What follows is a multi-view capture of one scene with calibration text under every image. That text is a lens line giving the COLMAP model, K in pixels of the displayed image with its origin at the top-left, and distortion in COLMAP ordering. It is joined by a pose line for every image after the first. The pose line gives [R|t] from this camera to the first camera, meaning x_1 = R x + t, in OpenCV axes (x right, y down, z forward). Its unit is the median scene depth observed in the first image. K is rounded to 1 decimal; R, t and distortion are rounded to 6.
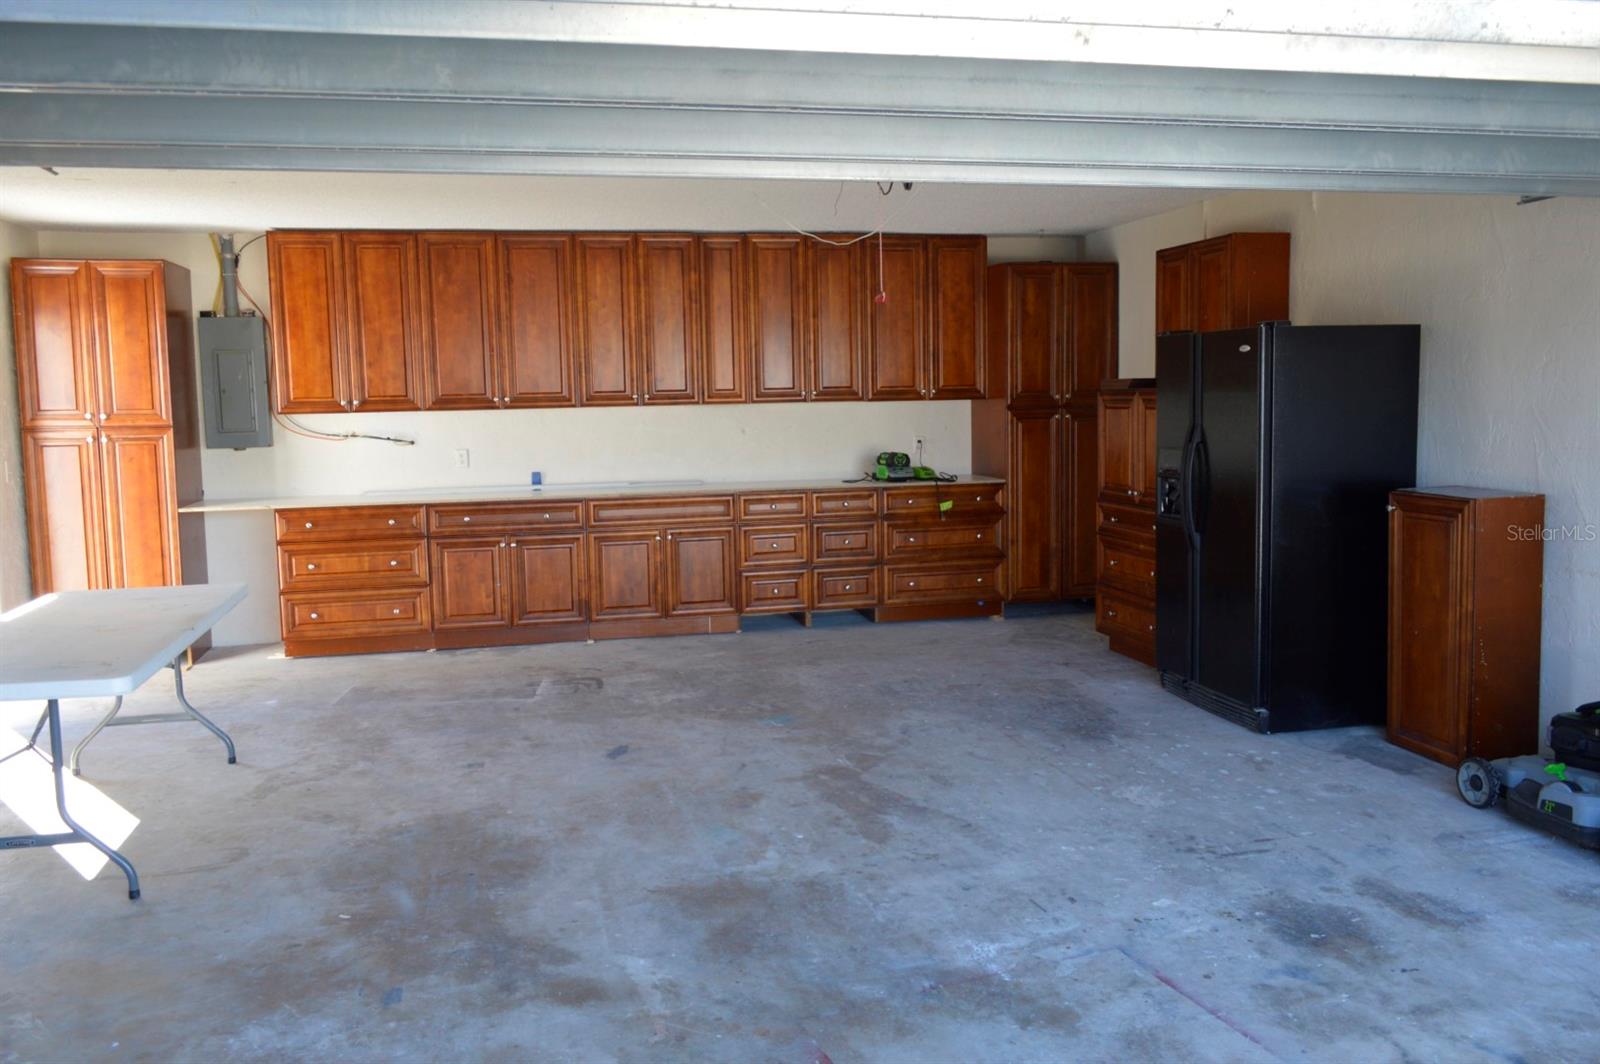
lens RADIAL K [[1302.3, 0, 800.0], [0, 1302.3, 532.0], [0, 0, 1]] dist [-0.006501, -0.003121]
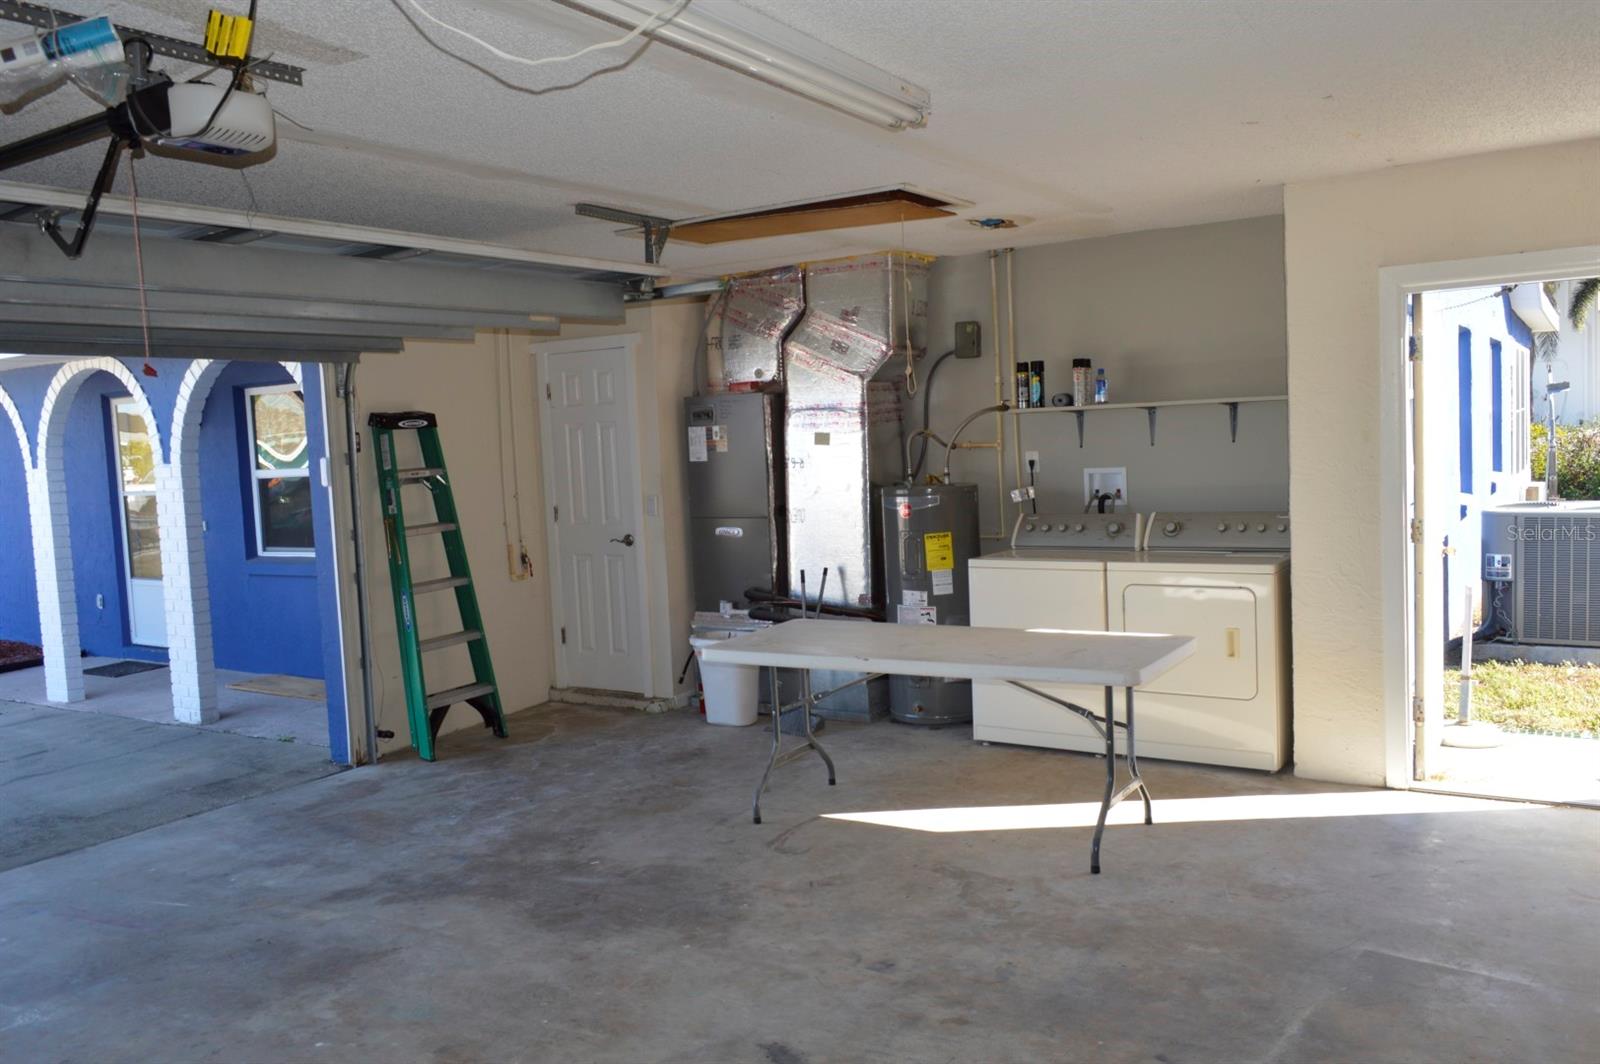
lens RADIAL K [[1302.3, 0, 800.0], [0, 1302.3, 532.0], [0, 0, 1]] dist [-0.006501, -0.003121]
pose [[-0.729020, 0.107433, -0.676008, 0.305866], [-0.010343, 0.985764, 0.167815, -0.222466], [0.684414, 0.129332, -0.717531, 1.833177]]
